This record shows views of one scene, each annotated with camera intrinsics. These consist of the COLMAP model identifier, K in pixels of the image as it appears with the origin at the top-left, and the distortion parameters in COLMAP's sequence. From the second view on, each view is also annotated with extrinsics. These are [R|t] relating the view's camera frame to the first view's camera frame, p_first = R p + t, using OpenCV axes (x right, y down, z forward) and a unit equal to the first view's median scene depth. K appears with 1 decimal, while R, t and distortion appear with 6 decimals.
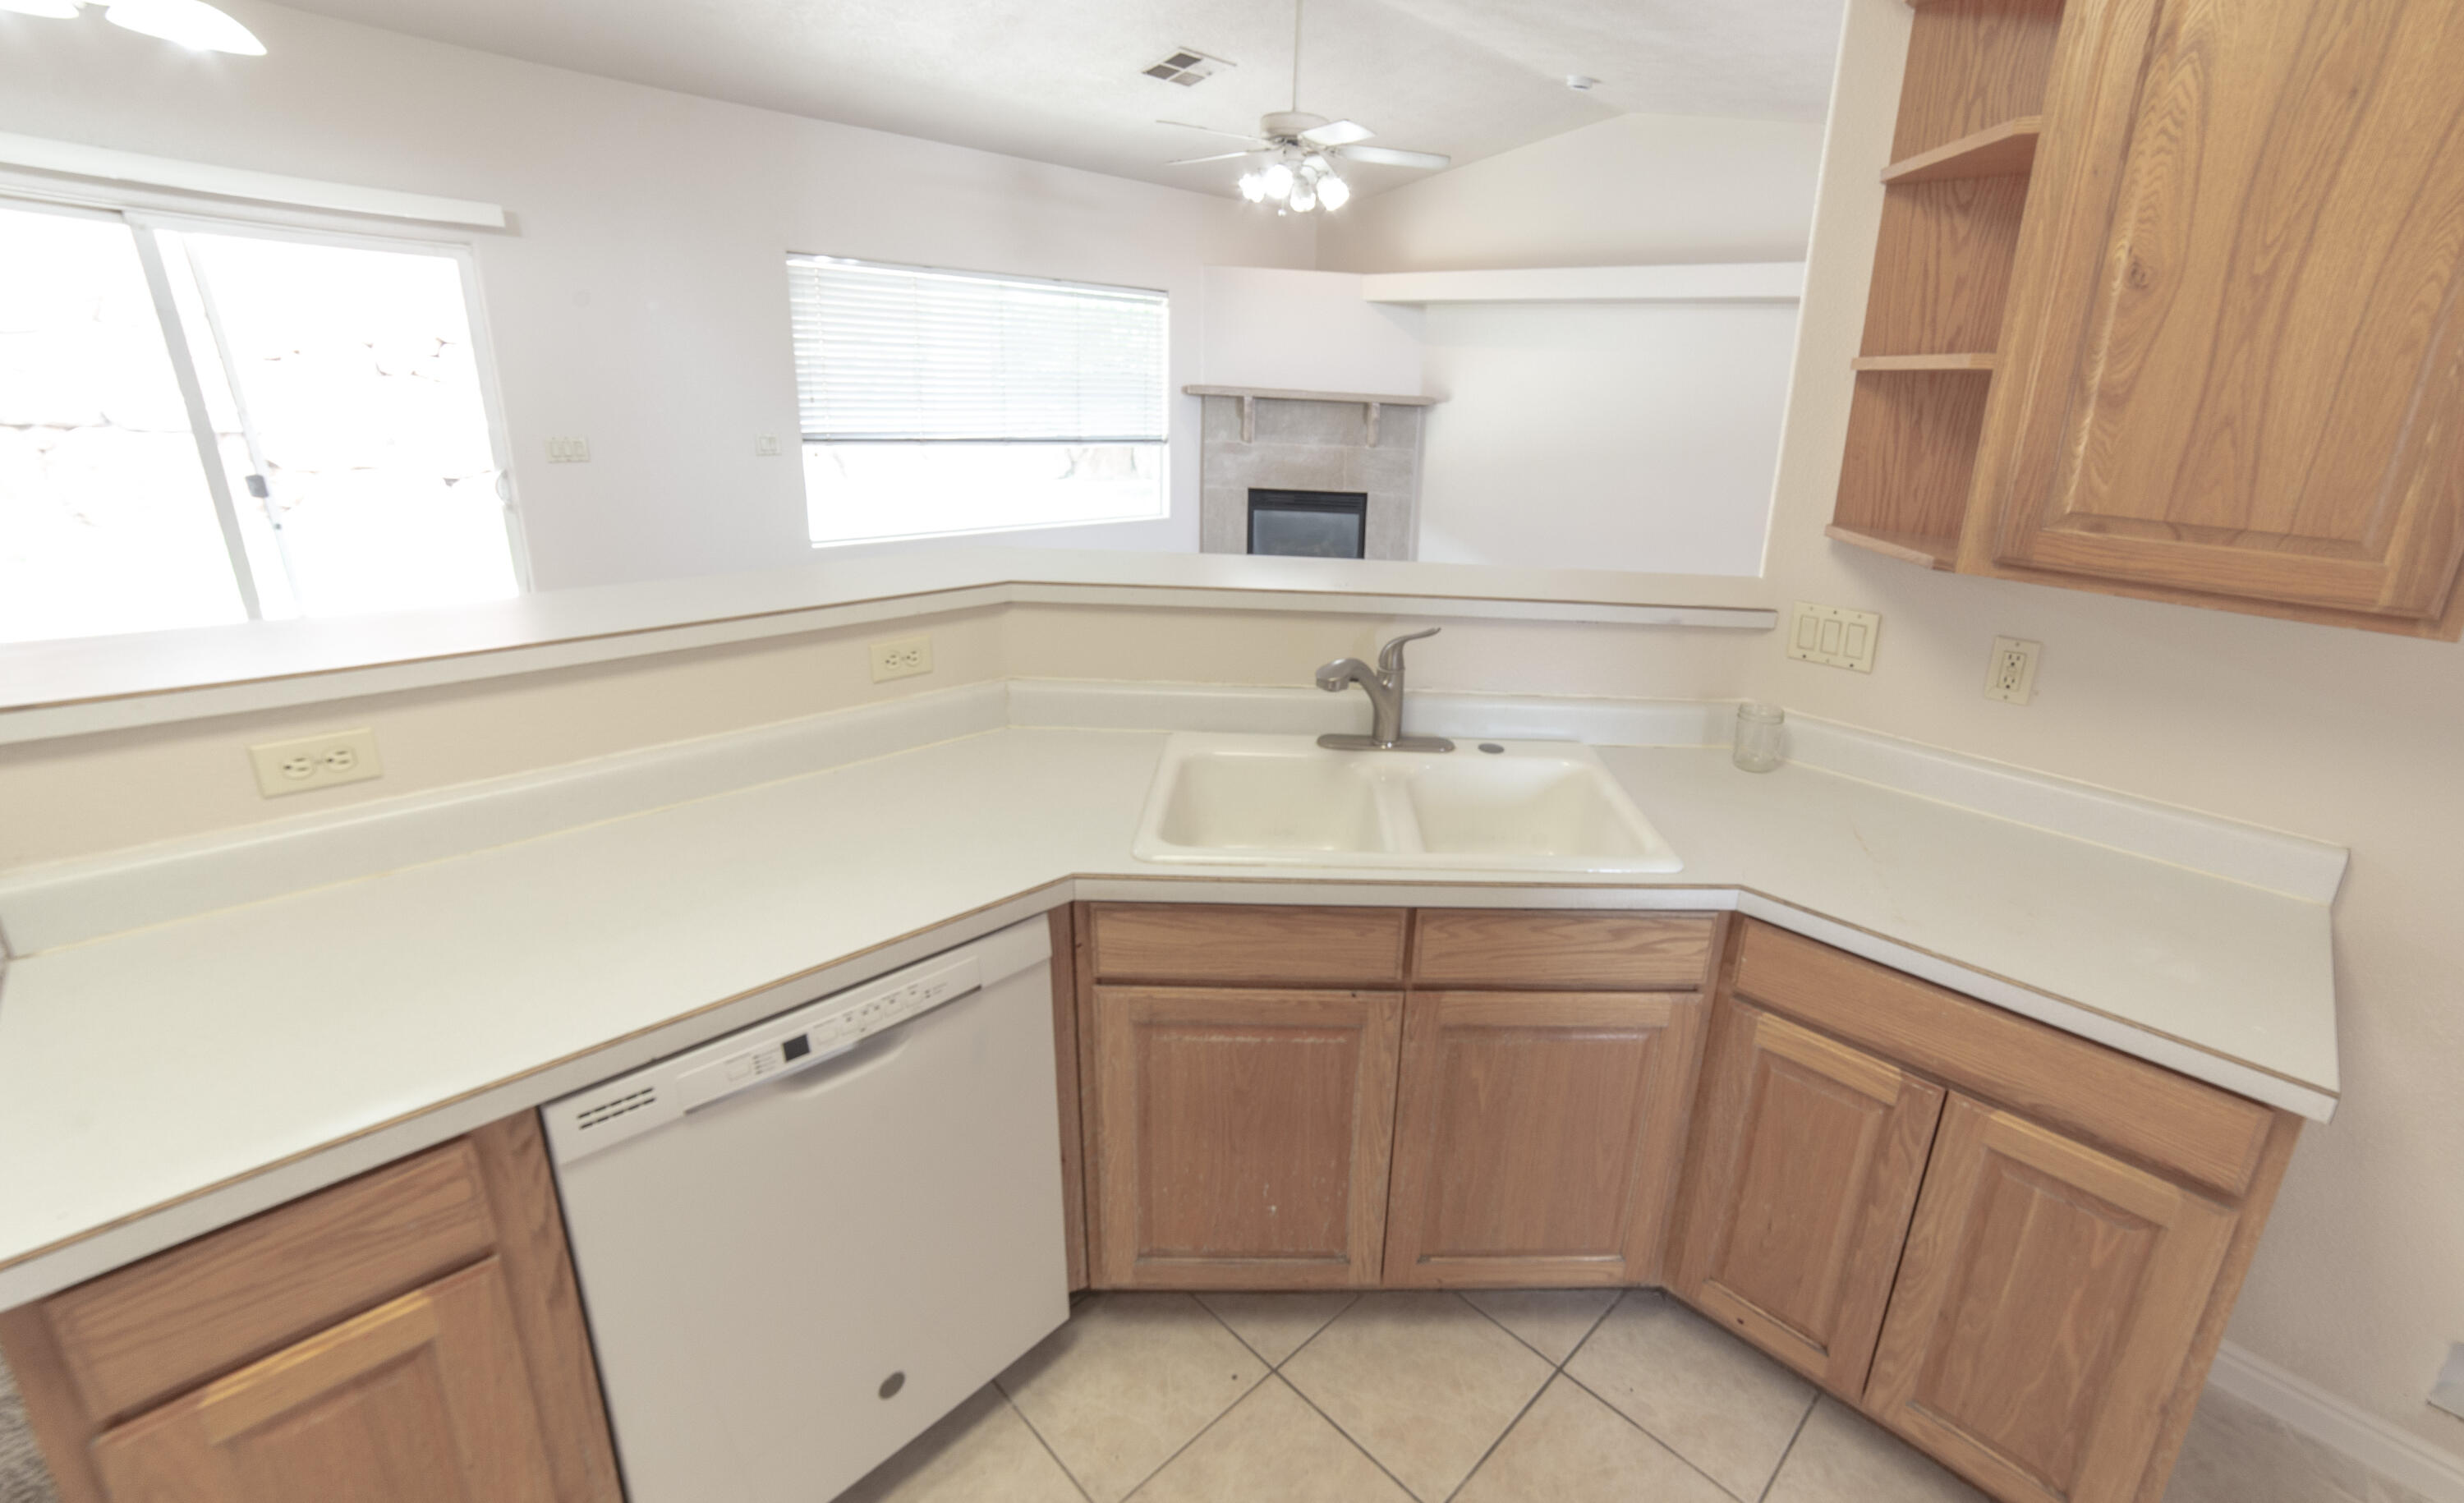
lens RADIAL K [[1058.0, 0, 1369.3], [0, 1058.0, 706.3], [0, 0, 1]] dist [-0.028320, 0.001922]
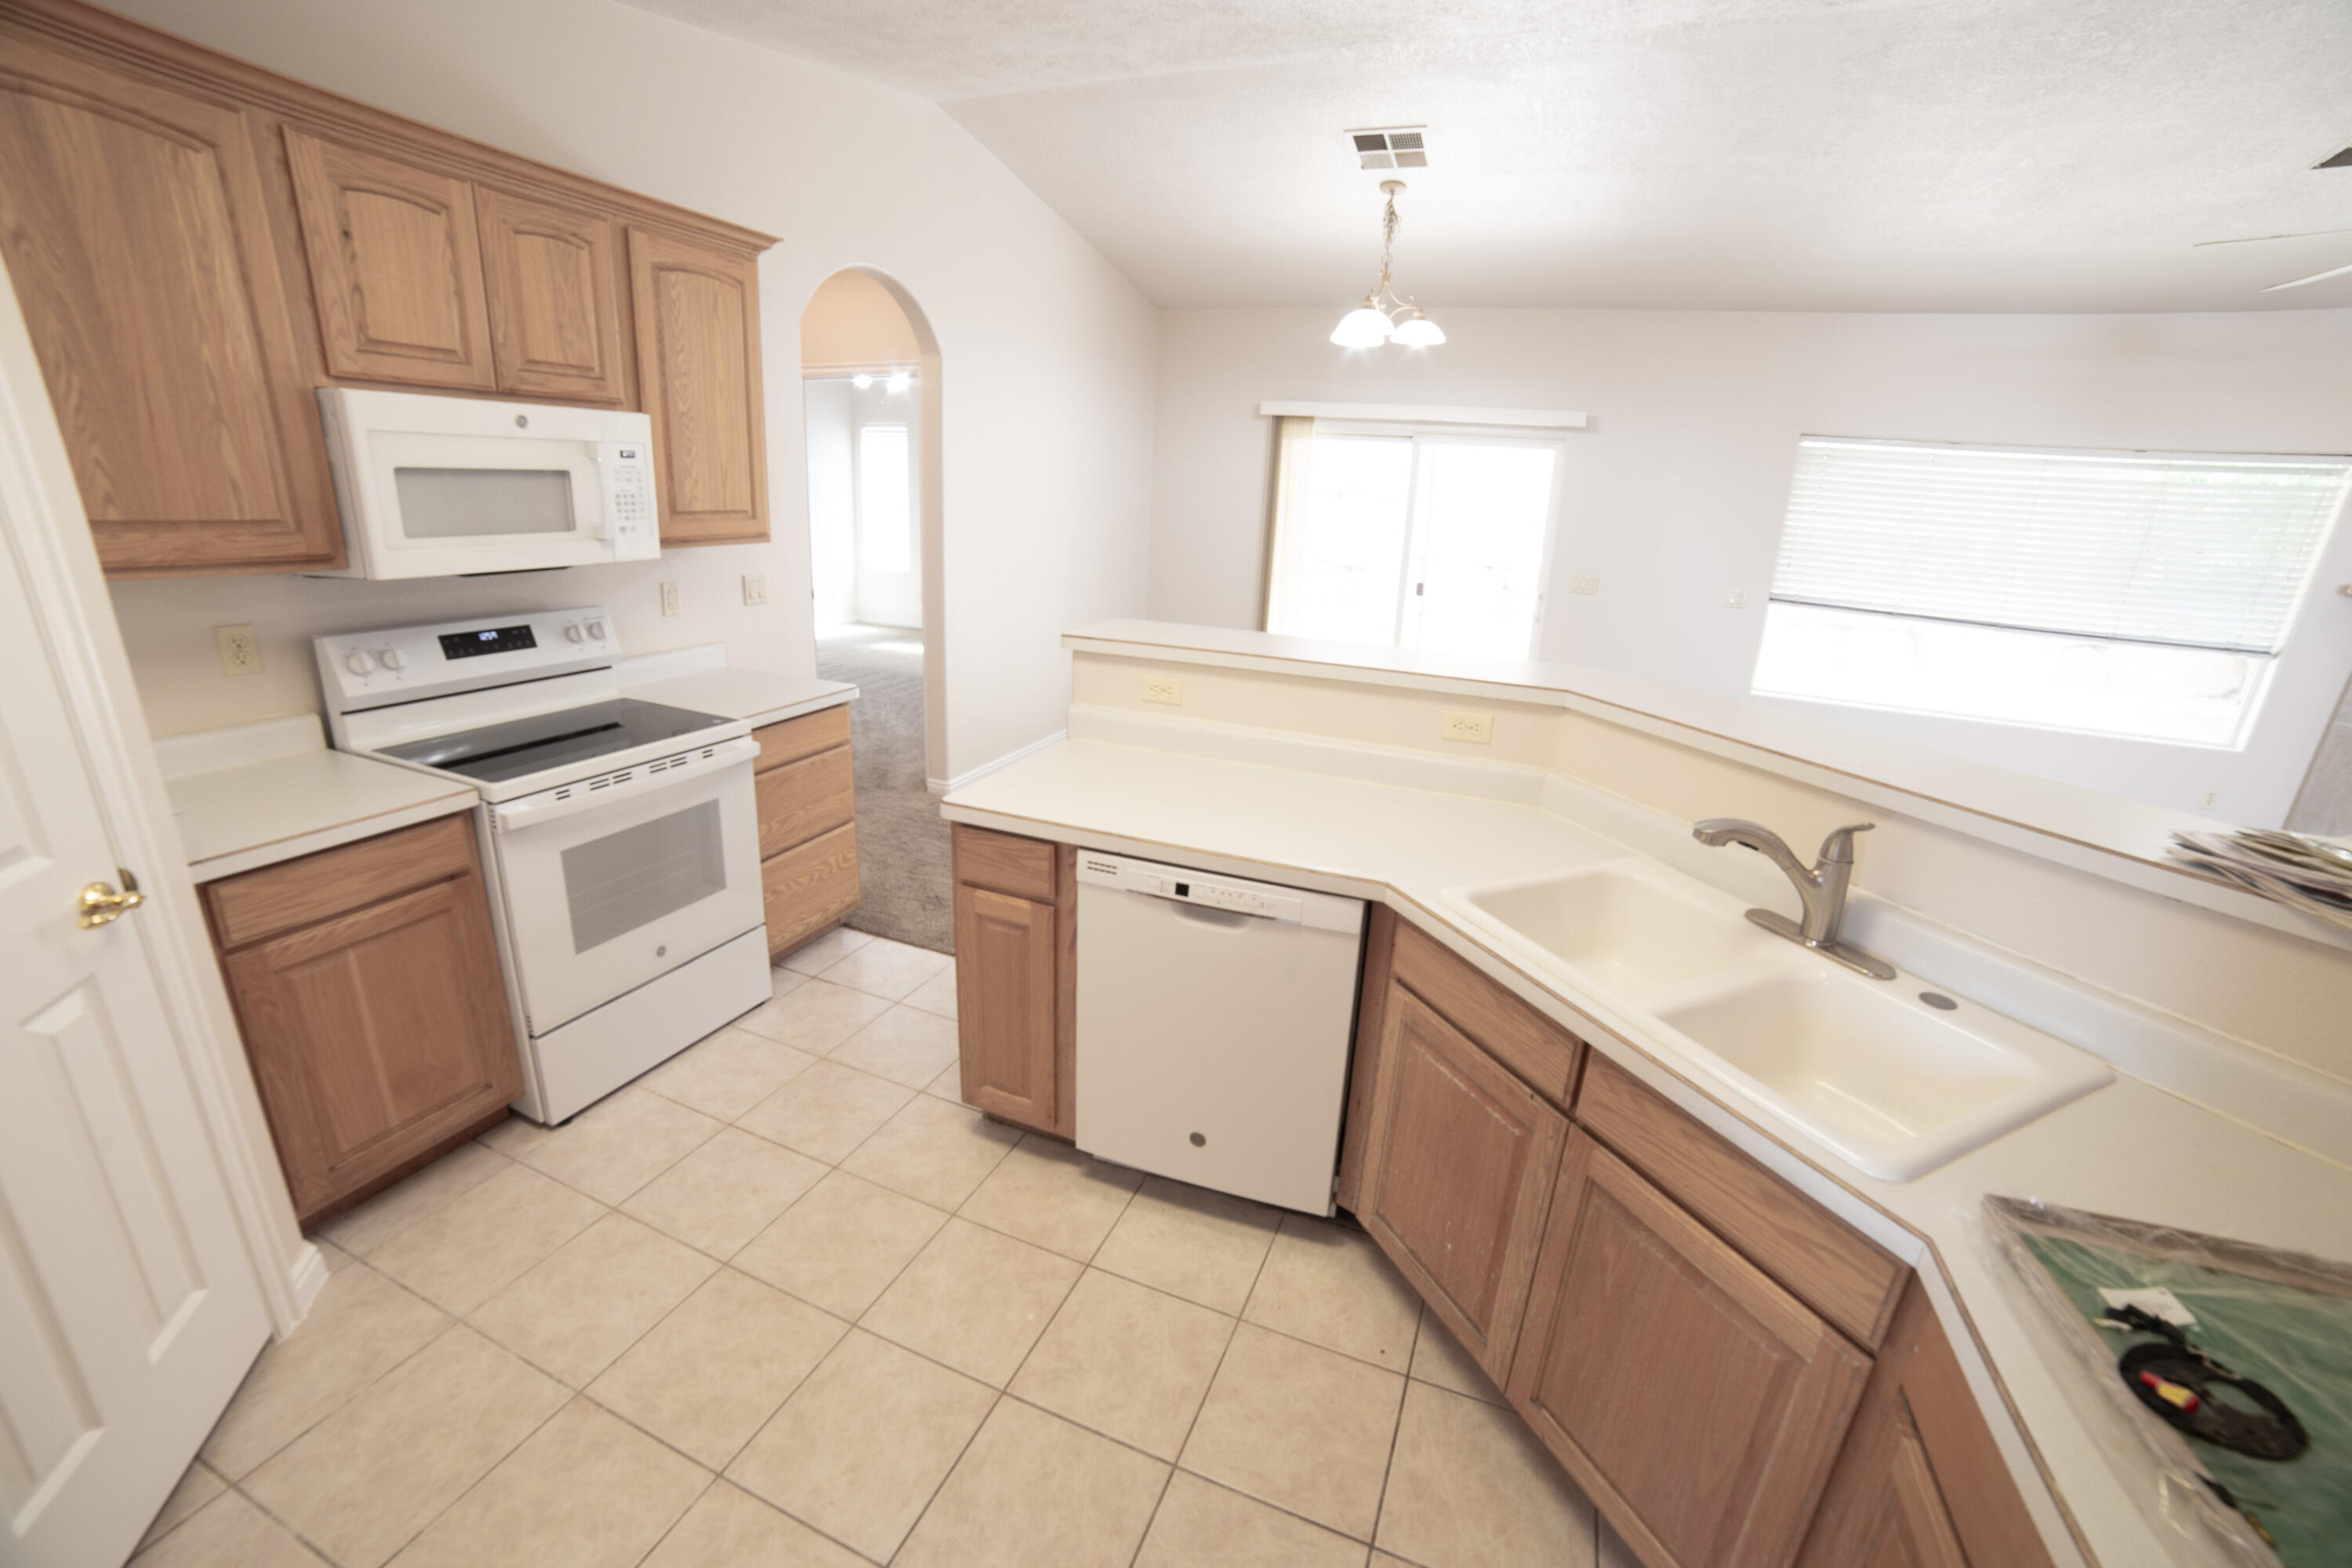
lens RADIAL K [[931.3, 0, 1177.6], [0, 931.3, 790.4], [0, 0, 1]] dist [-0.033185, 0.000871]
pose [[0.371051, 0.265990, -0.889703, 0.459834], [-0.311240, 0.938304, 0.150717, -0.031995], [0.874900, 0.220988, 0.430945, 0.178410]]
